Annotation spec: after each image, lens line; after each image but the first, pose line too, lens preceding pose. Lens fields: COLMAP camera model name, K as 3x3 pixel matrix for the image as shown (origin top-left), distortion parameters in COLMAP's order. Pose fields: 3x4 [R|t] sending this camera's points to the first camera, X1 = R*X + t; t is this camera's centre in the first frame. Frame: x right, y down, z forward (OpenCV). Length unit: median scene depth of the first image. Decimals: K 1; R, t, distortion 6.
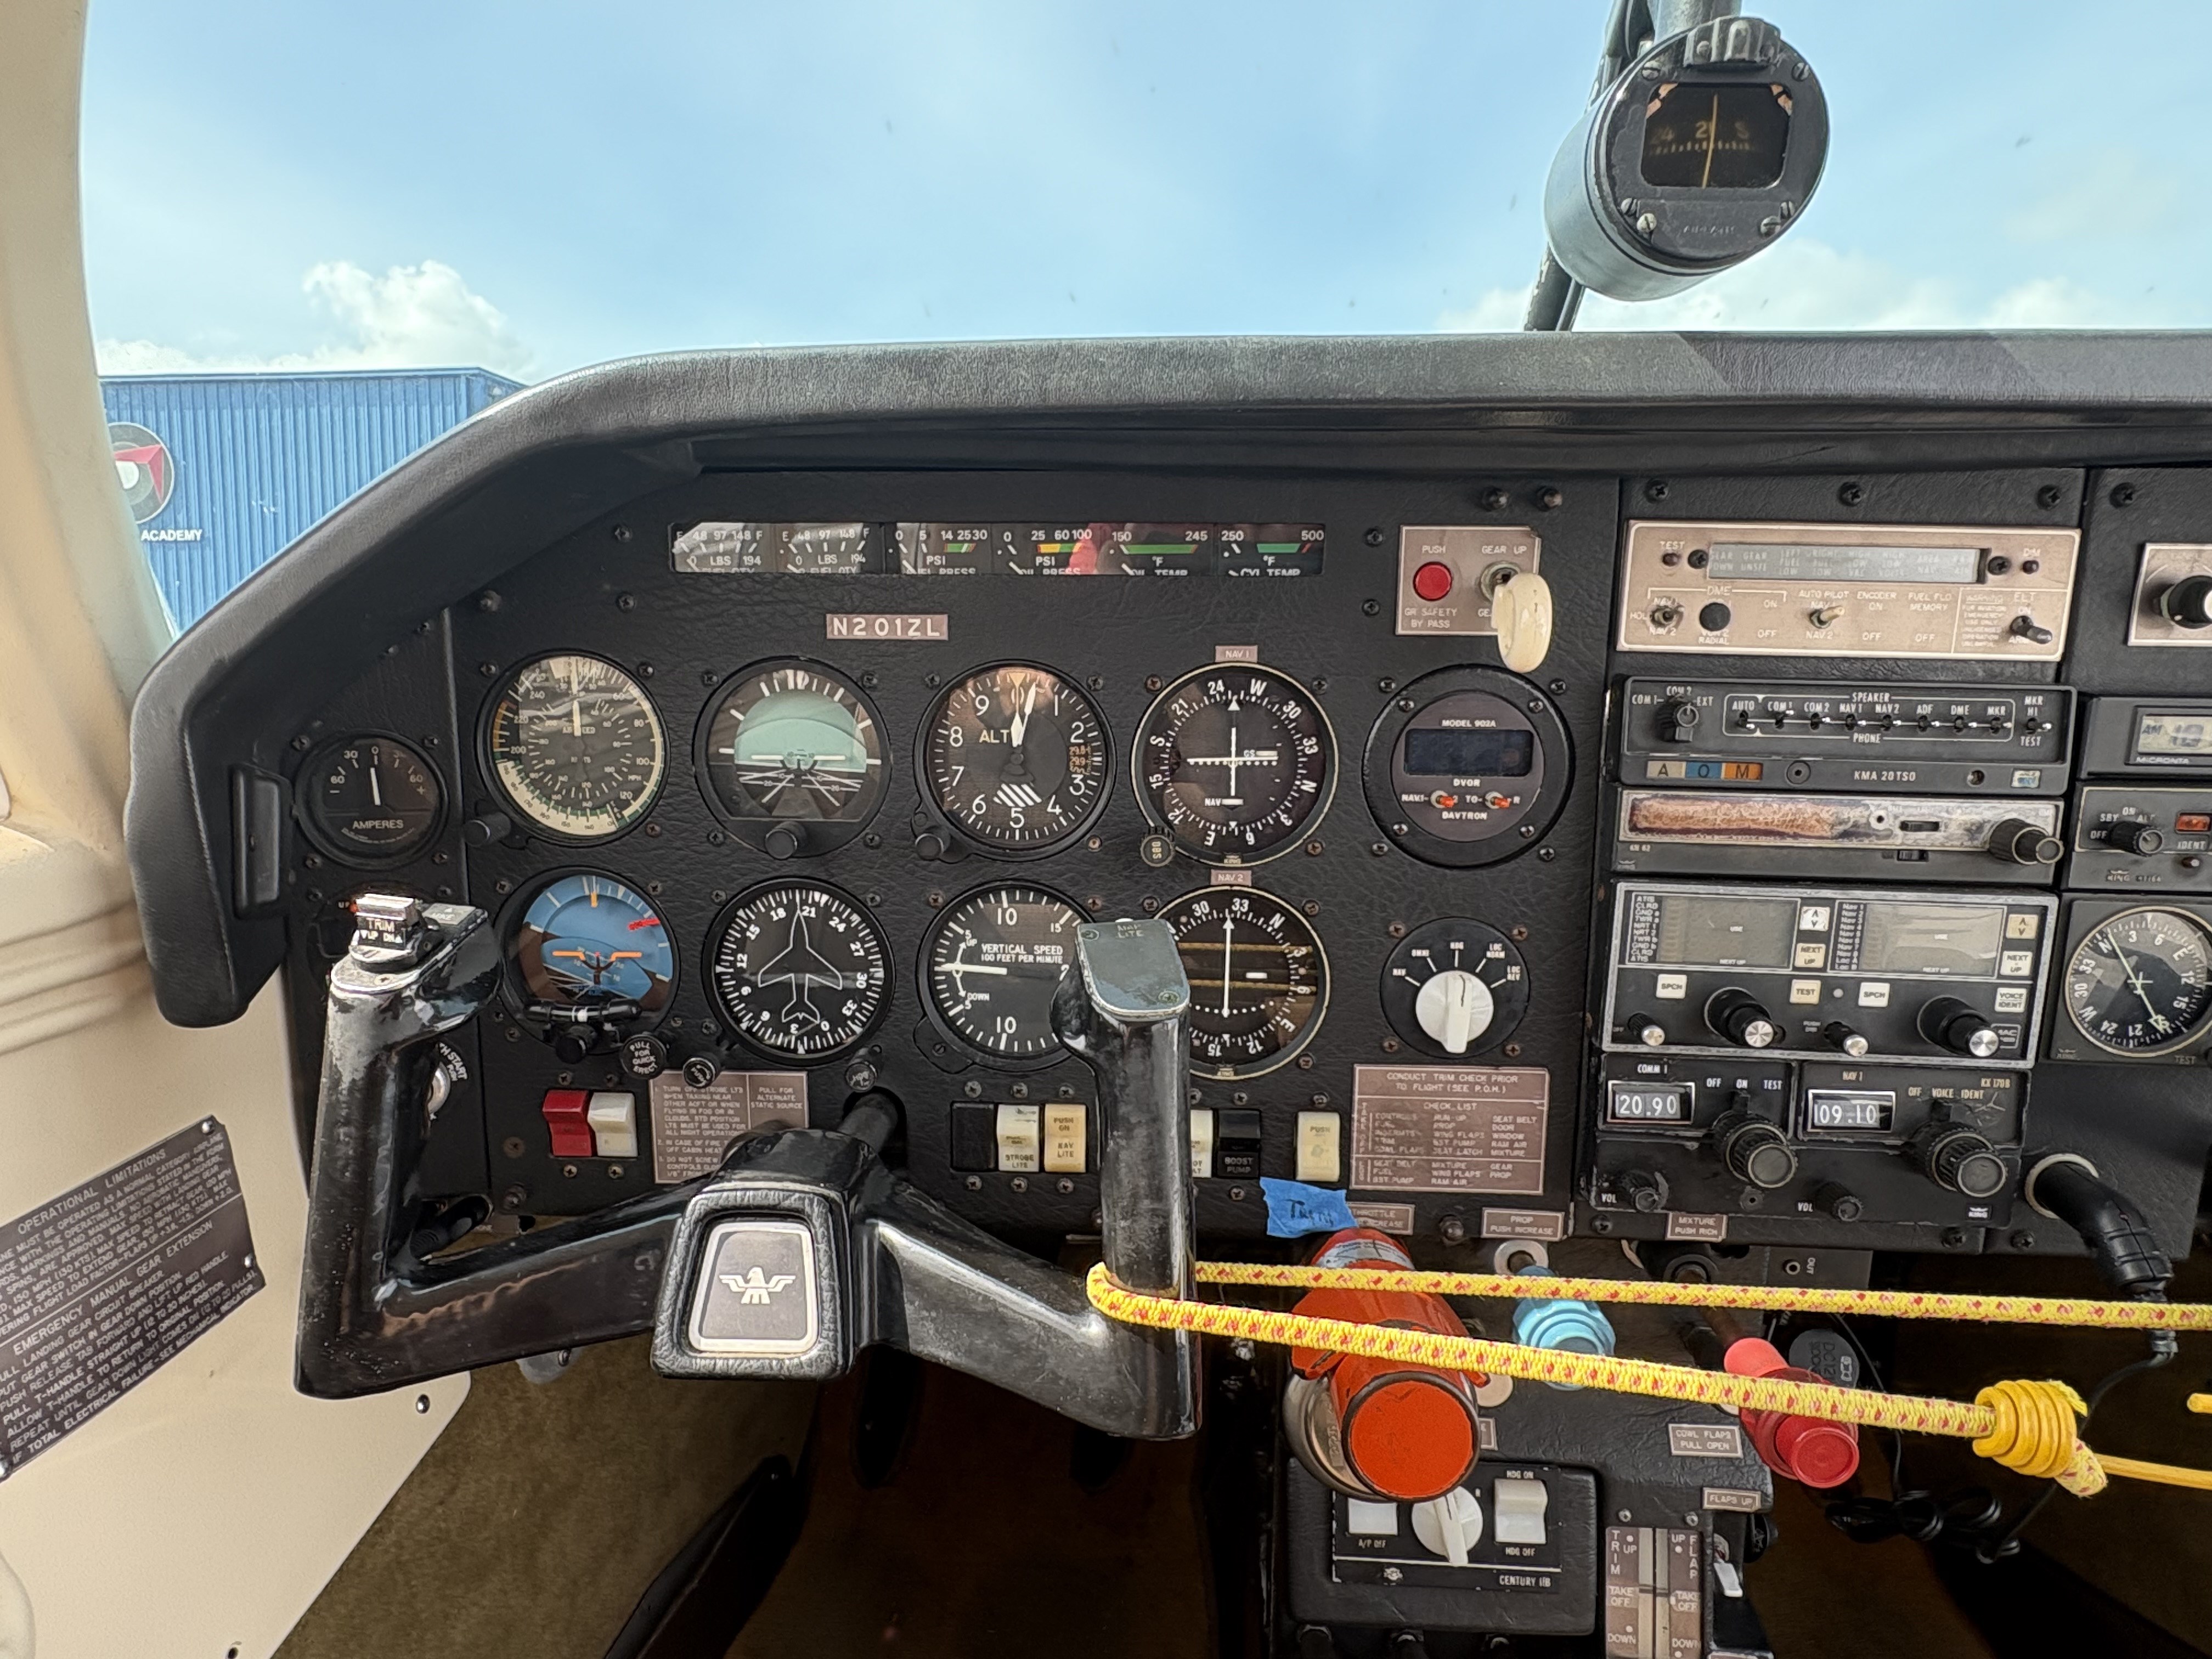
lens RADIAL K [[1402.4, 0, 1049.9], [0, 1402.4, 831.4], [0, 0, 1]] dist [-0.005749, 0.008945]
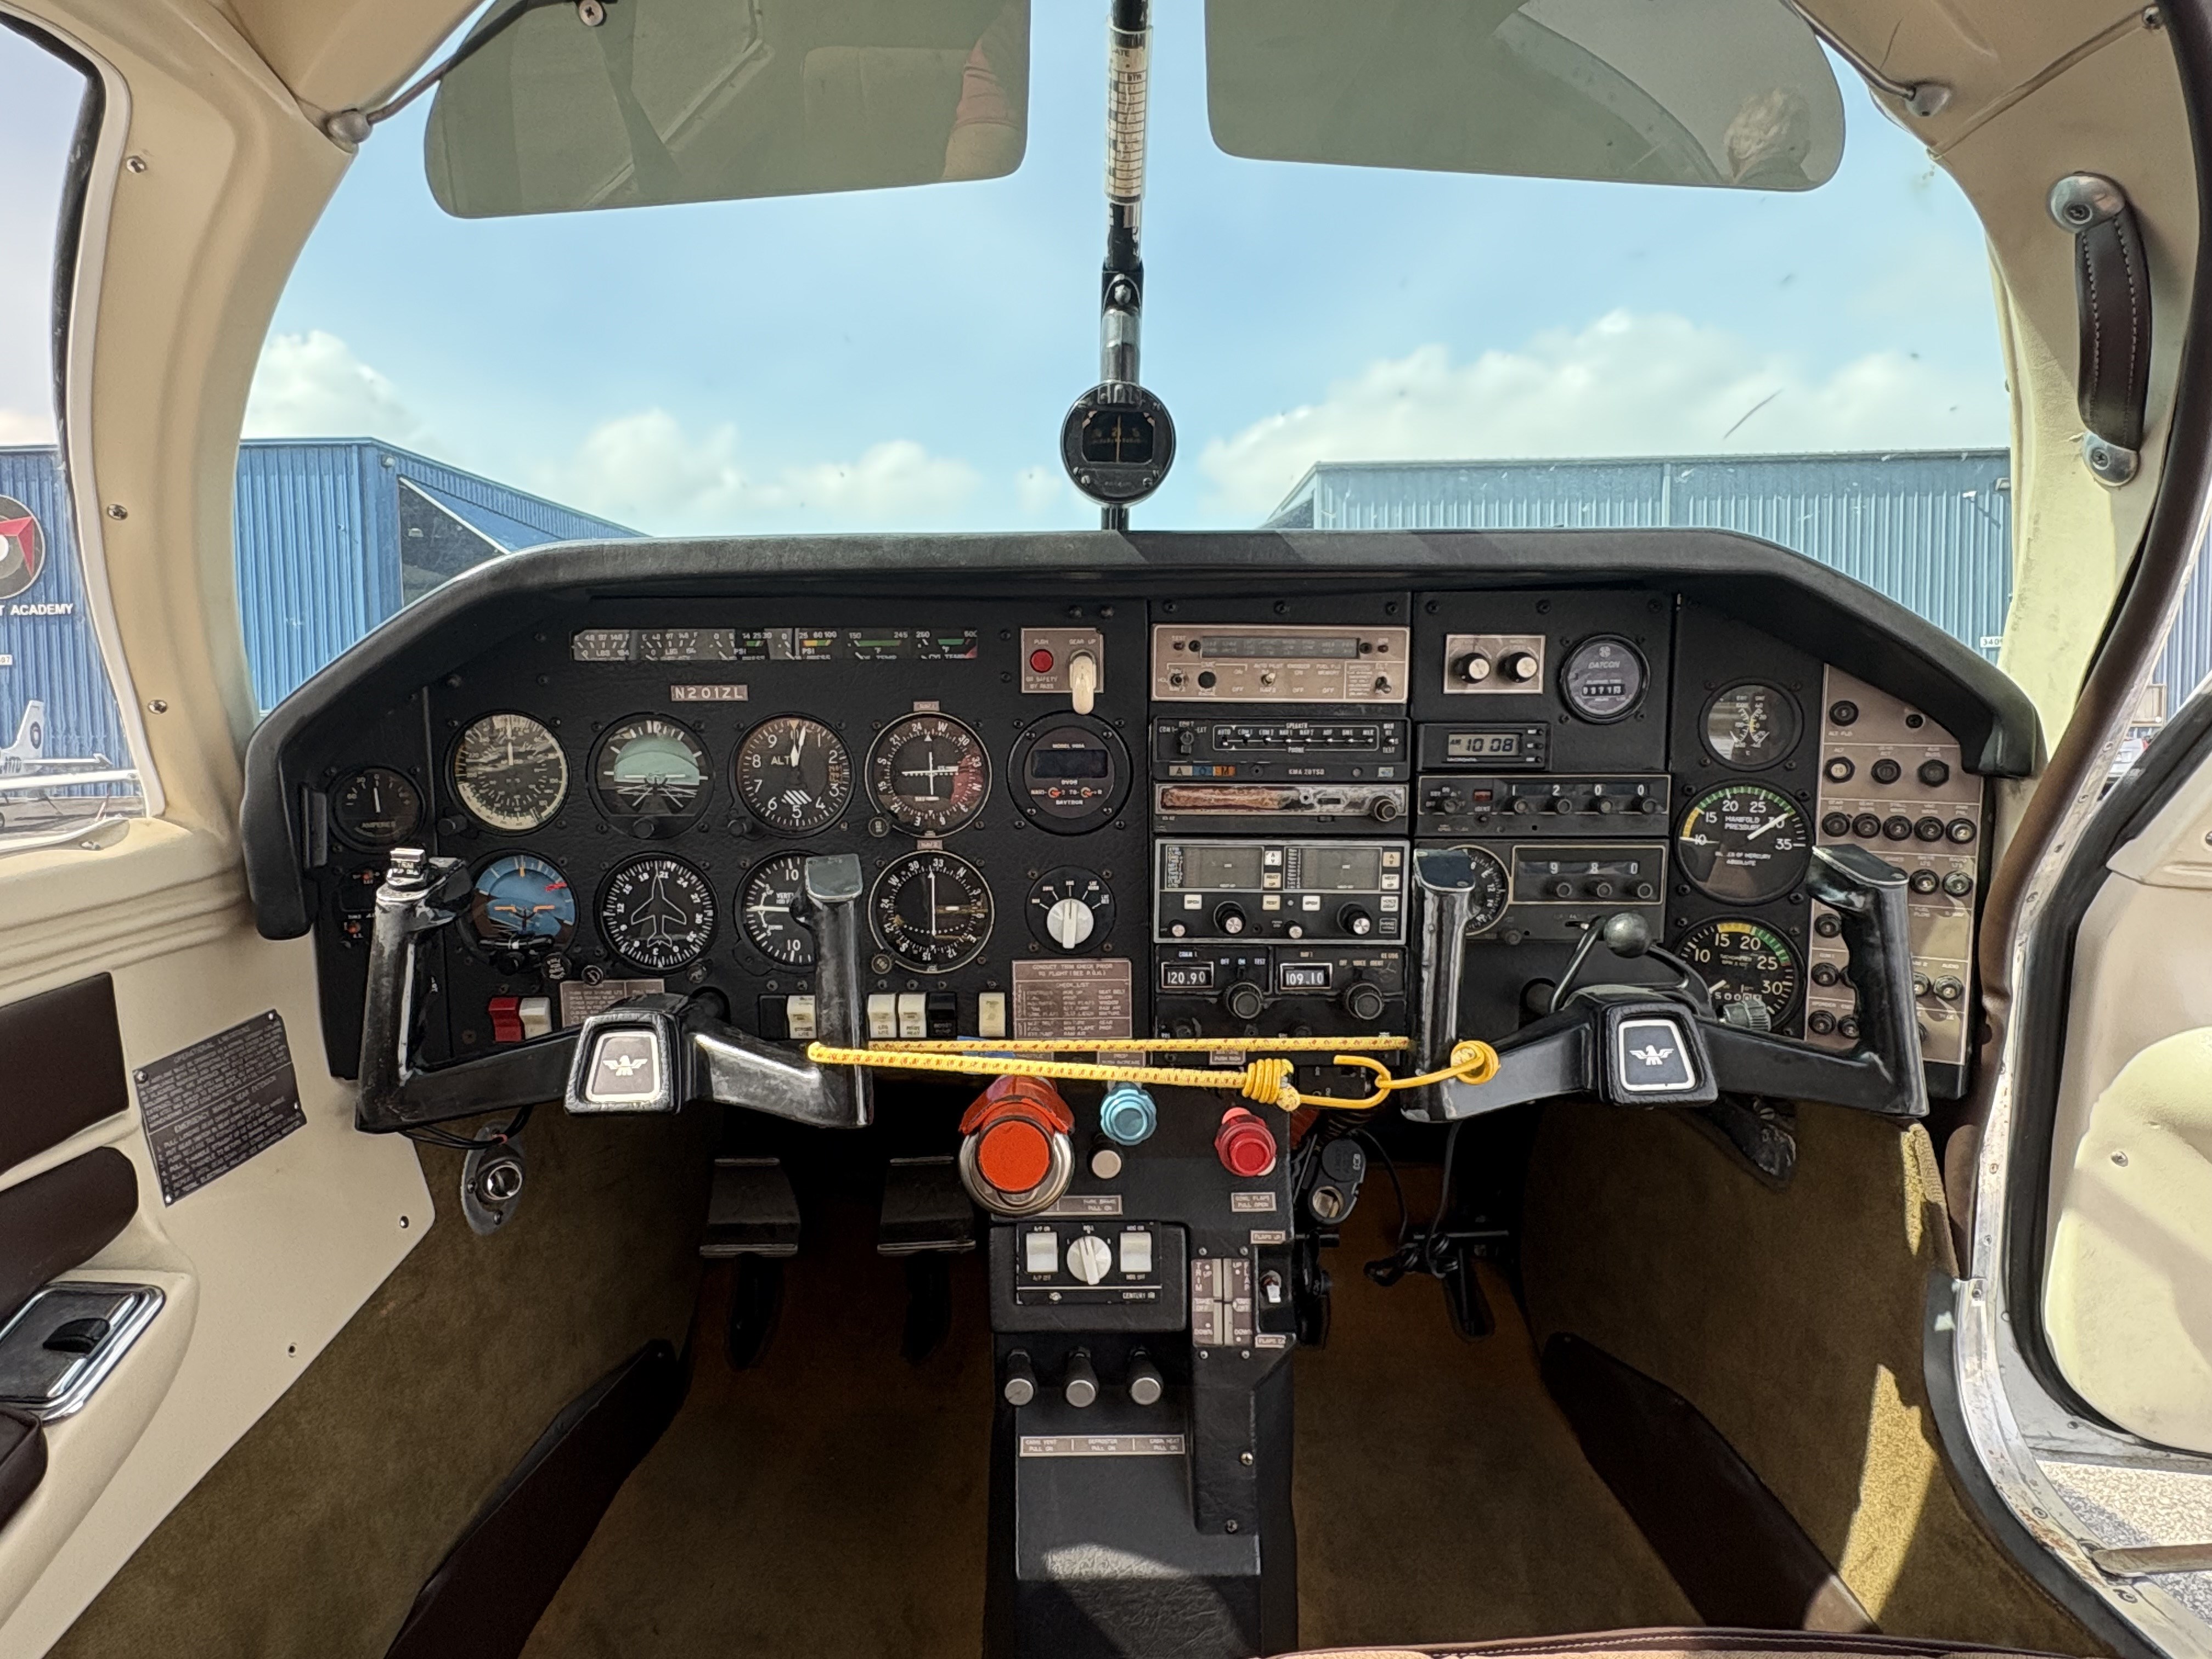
lens RADIAL K [[1402.4, 0, 1073.5], [0, 1402.4, 828.2], [0, 0, 1]] dist [-0.005749, 0.008945]
pose [[0.996538, -0.022130, 0.080141, 0.168694], [0.025745, 0.998684, -0.044365, 0.091490], [-0.079054, 0.046275, 0.995796, -0.630043]]
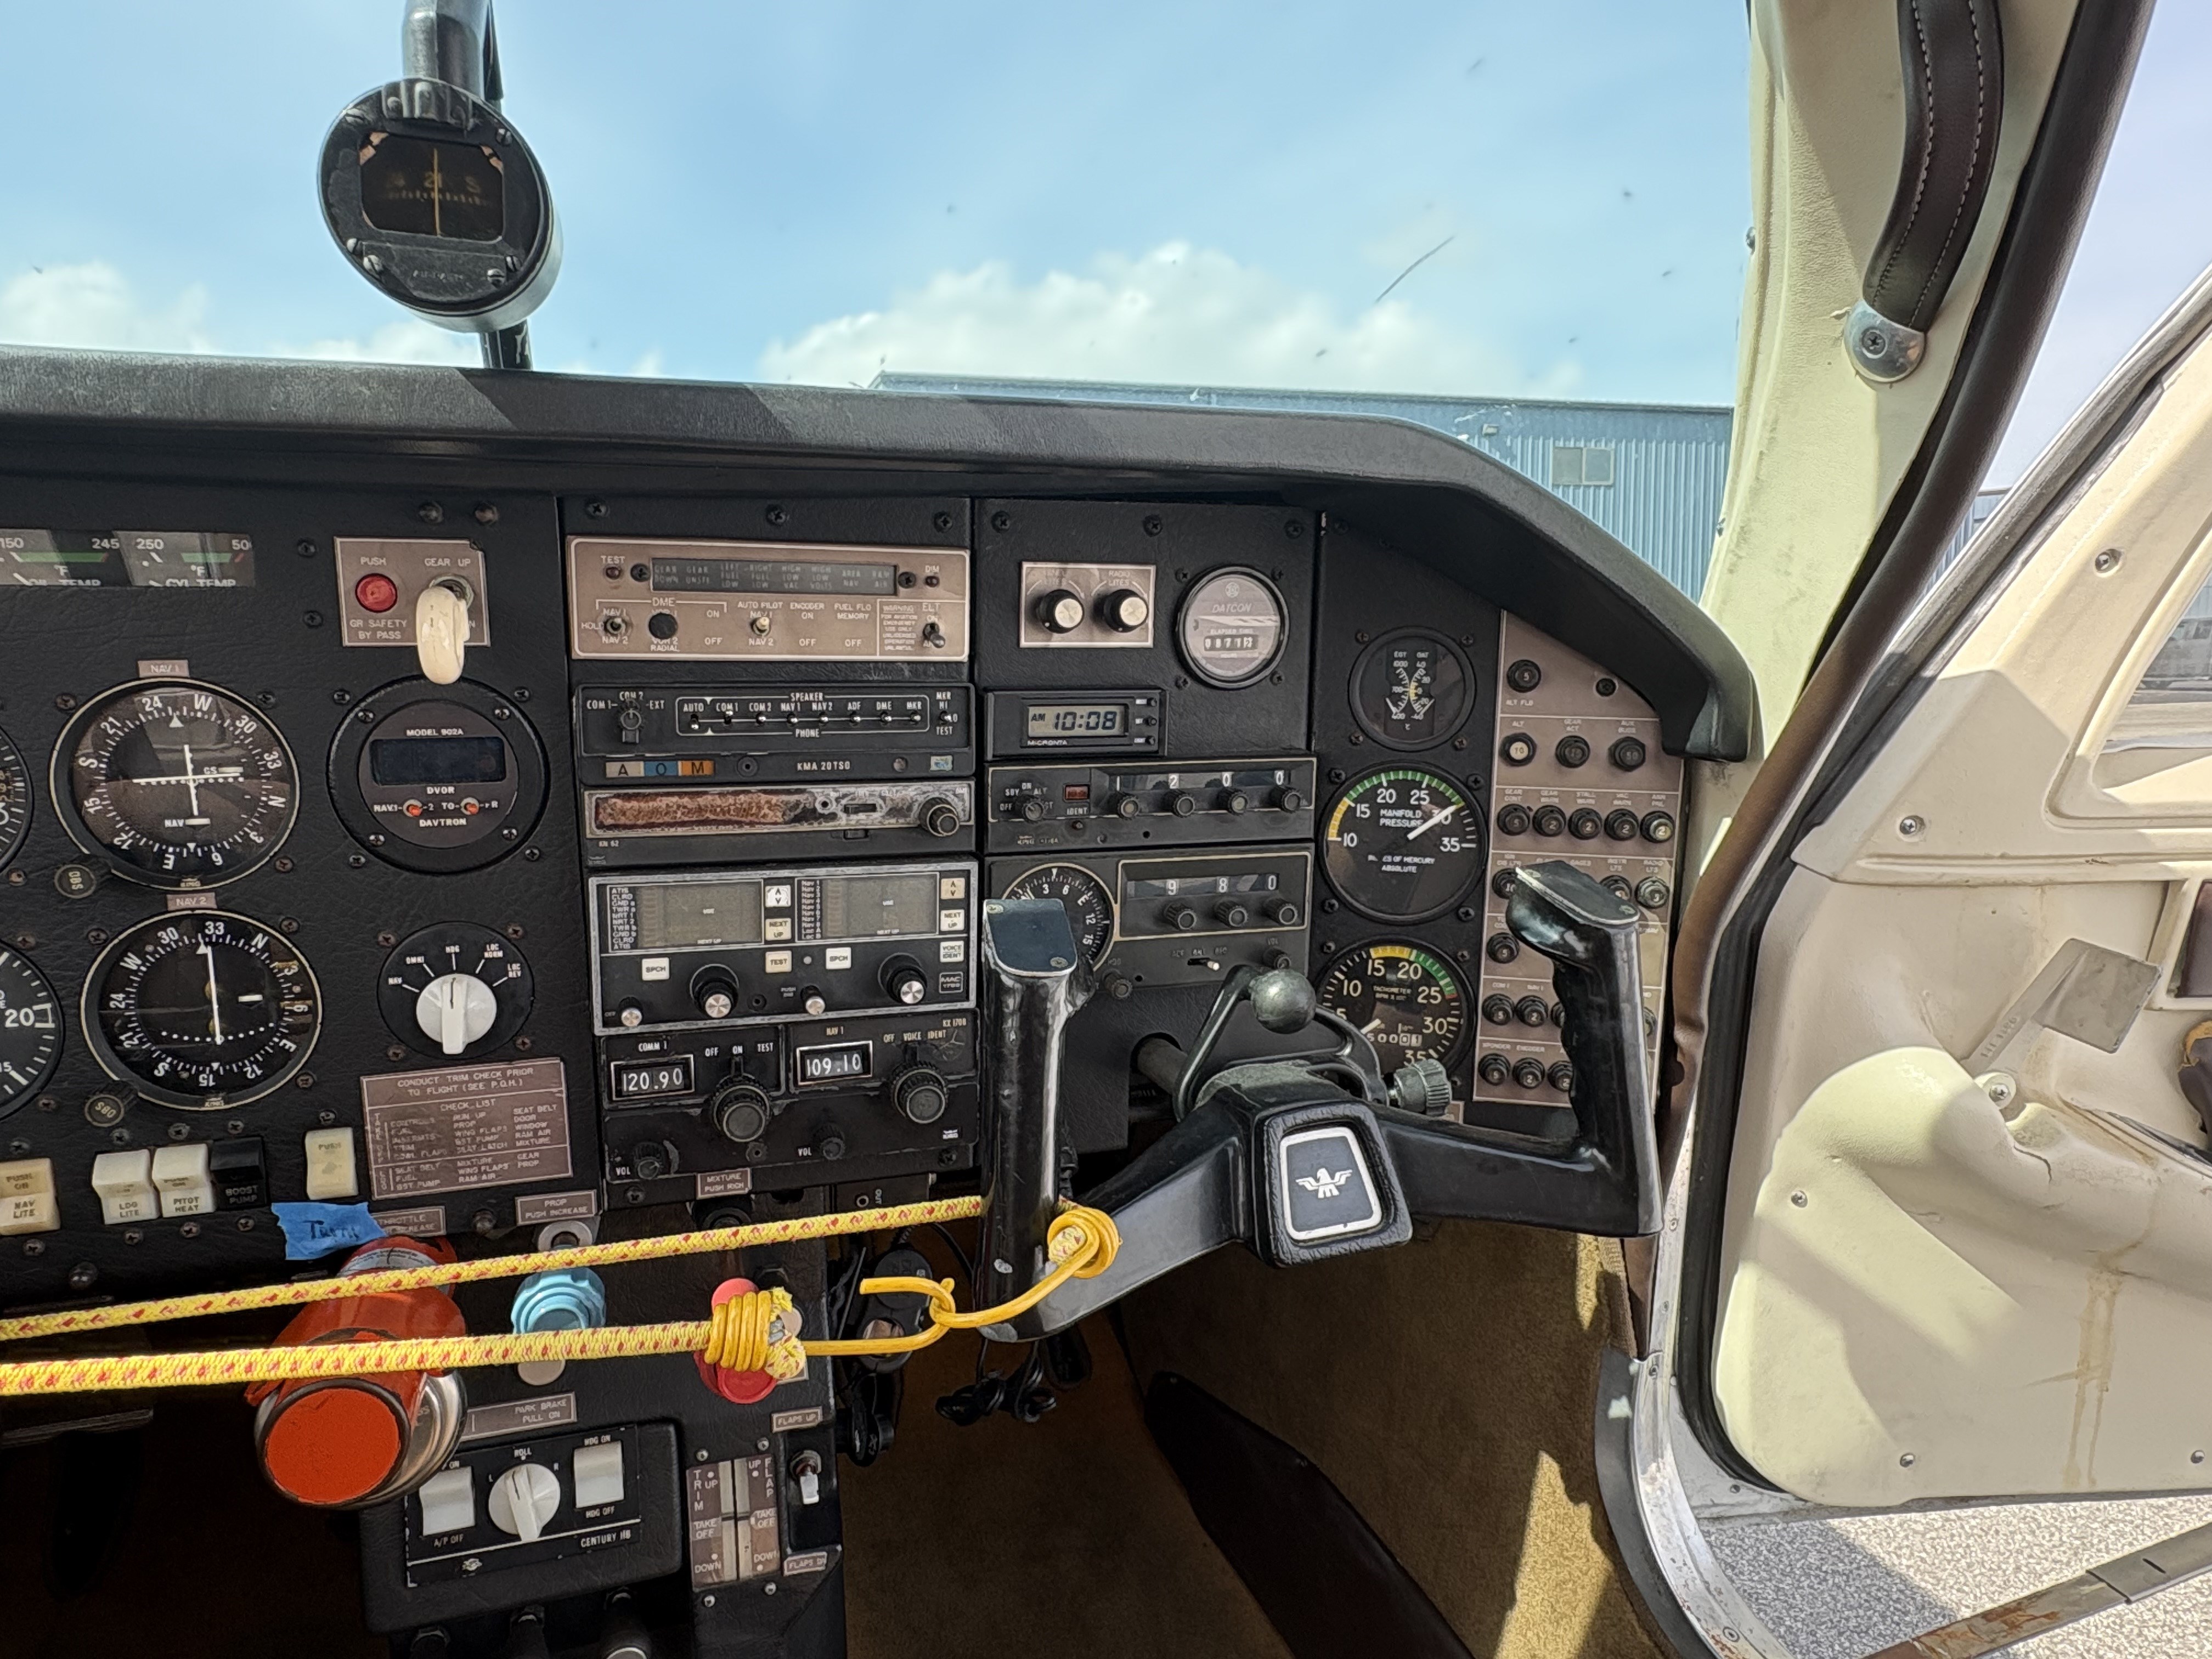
lens RADIAL K [[1402.4, 0, 1095.0], [0, 1402.4, 837.4], [0, 0, 1]] dist [-0.005749, 0.008945]
pose [[0.923046, -0.066560, 0.378888, 0.346728], [0.058155, 0.997742, 0.033600, -0.007145], [-0.380269, -0.008981, 0.924832, -0.123974]]
